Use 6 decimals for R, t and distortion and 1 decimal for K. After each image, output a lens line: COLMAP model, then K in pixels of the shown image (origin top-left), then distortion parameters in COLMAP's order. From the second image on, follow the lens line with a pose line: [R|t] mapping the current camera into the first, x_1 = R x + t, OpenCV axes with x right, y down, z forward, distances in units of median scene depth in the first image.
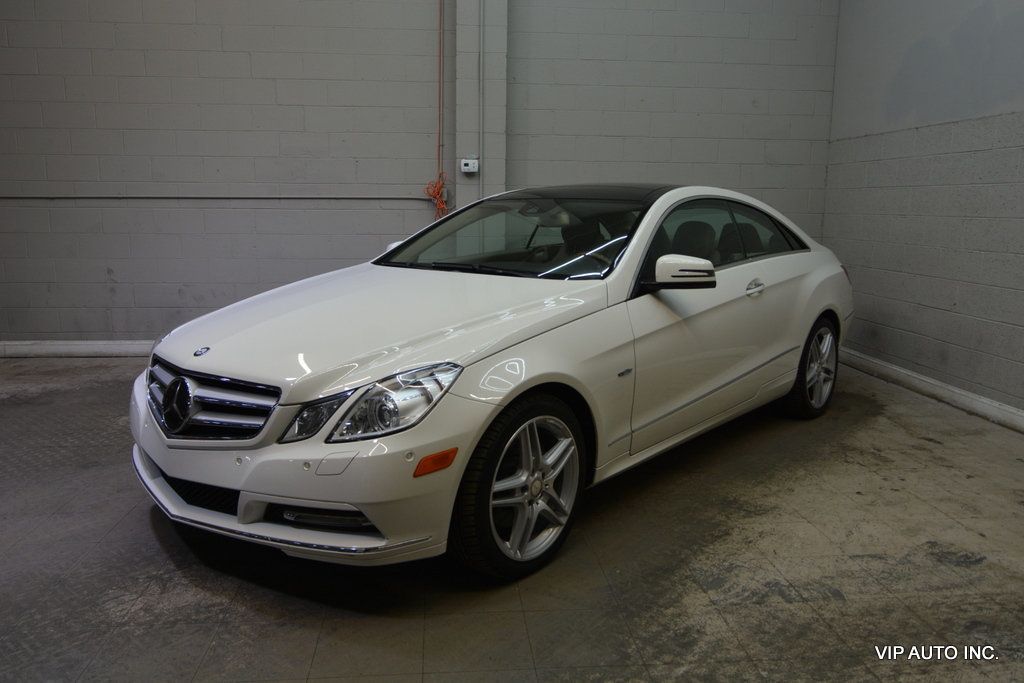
lens RADIAL K [[788.7, 0, 498.9], [0, 788.7, 338.7], [0, 0, 1]] dist [-0.024573, 0.022904]
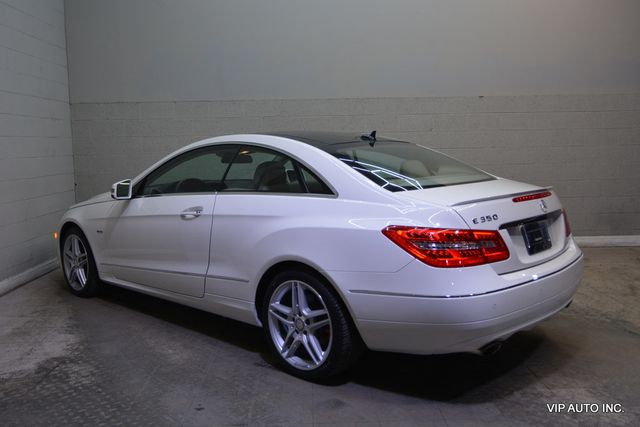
lens RADIAL K [[569.9, 0, 320.0], [0, 569.9, 213.5], [0, 0, 1]] dist [-0.016349, 0.001895]
pose [[0.063996, -0.130886, 0.989330, -1.389559], [0.185895, 0.975574, 0.117041, -0.240656], [-0.980483, 0.176421, 0.086764, 1.271942]]
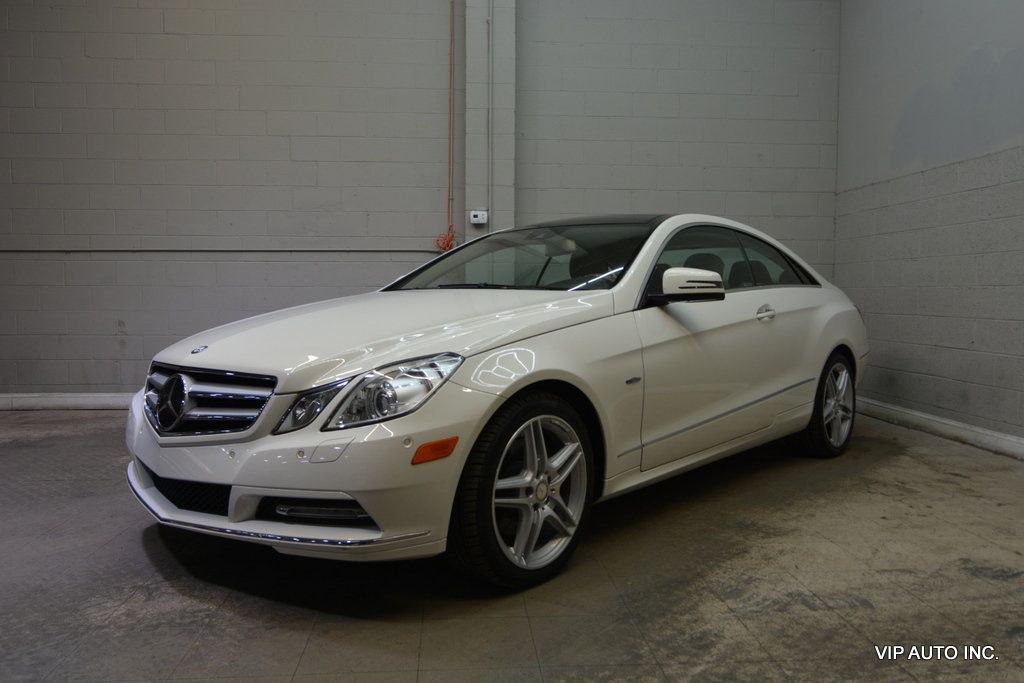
lens RADIAL K [[788.7, 0, 498.9], [0, 788.7, 338.7], [0, 0, 1]] dist [-0.024573, 0.022904]
pose [[0.999831, -0.004970, -0.017678, 0.013235], [0.002964, 0.993732, -0.111750, 0.110977], [0.018123, 0.111679, 0.993579, 0.029379]]
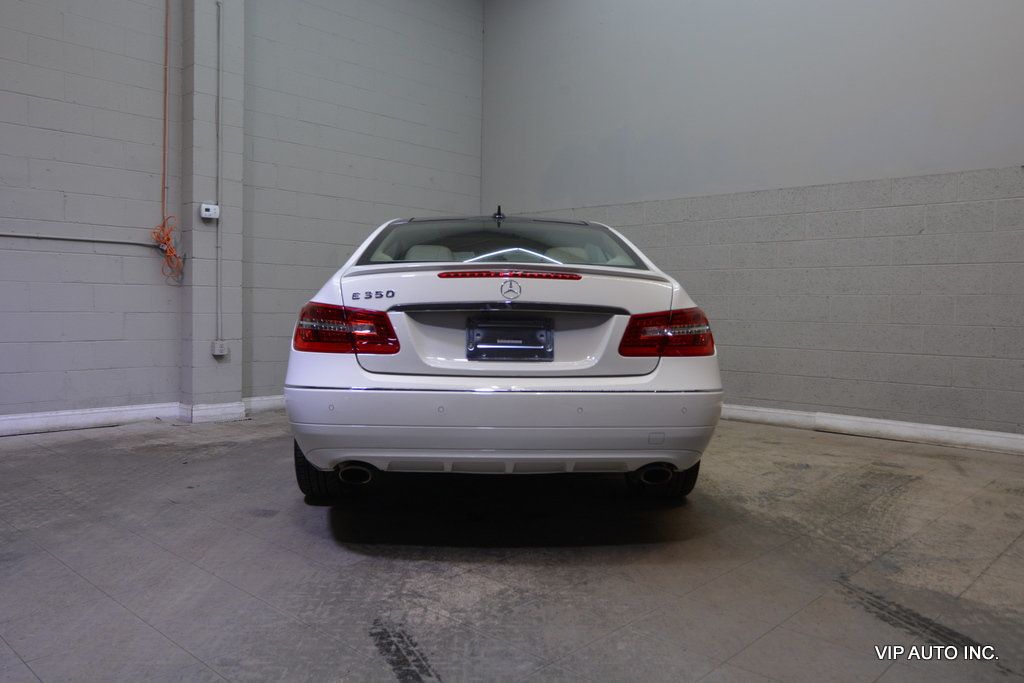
lens RADIAL K [[782.1, 0, 511.6], [0, 782.1, 339.3], [0, 0, 1]] dist [-0.013472, 0.007577]
pose [[0.739436, -0.026582, 0.672702, -0.920910], [0.105442, 0.991461, -0.076725, 0.095016], [-0.664918, 0.127664, 0.735925, 0.216971]]
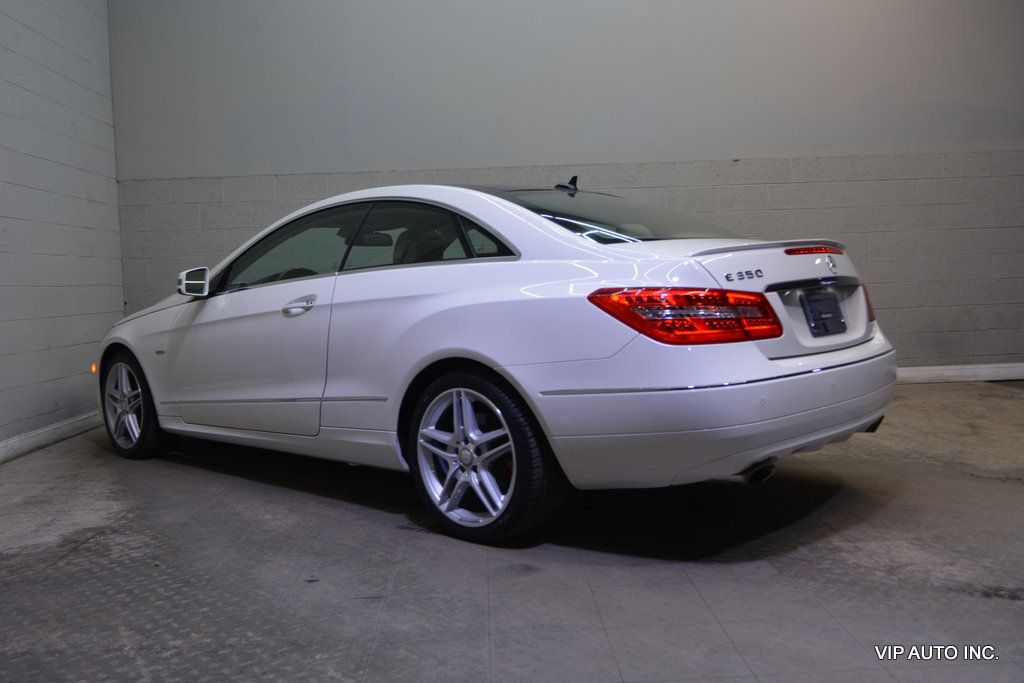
lens RADIAL K [[864.7, 0, 512.0], [0, 864.7, 341.5], [0, 0, 1]] dist [-0.026561, 0.002579]
pose [[0.049742, -0.080943, 0.995477, -1.396534], [0.204384, 0.976443, 0.069183, -0.108043], [-0.977626, 0.200018, 0.065114, 1.288701]]
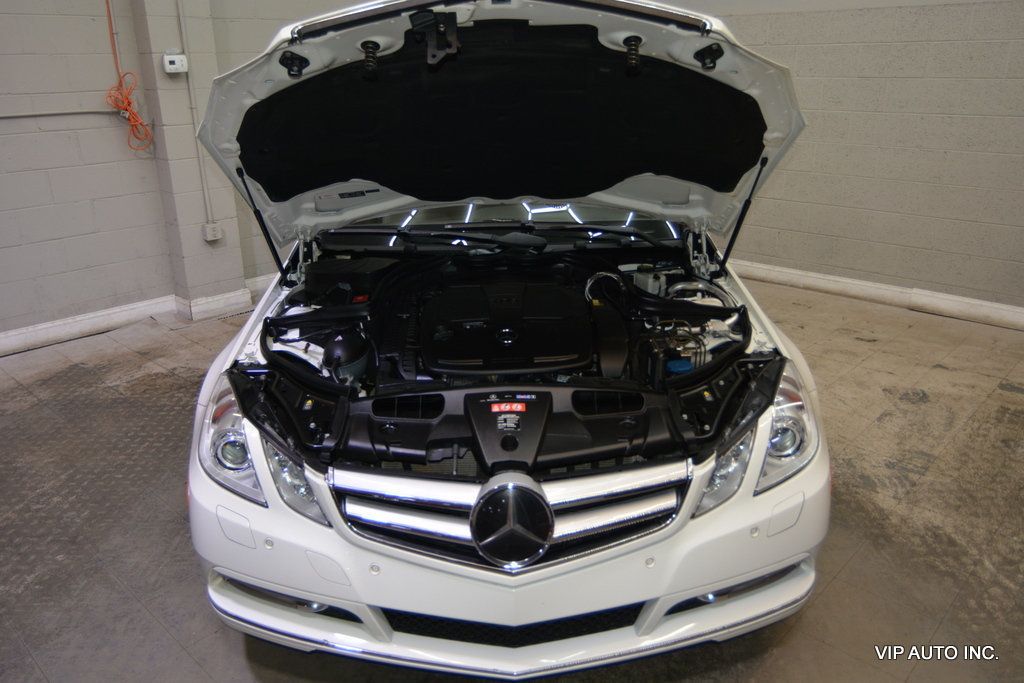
lens RADIAL K [[782.1, 0, 511.6], [0, 782.1, 339.3], [0, 0, 1]] dist [-0.013472, 0.007577]
pose [[0.740502, -0.245281, 0.625695, -0.749079], [0.133276, 0.966124, 0.221003, -0.202357], [-0.658707, -0.080263, 0.748106, 0.501699]]
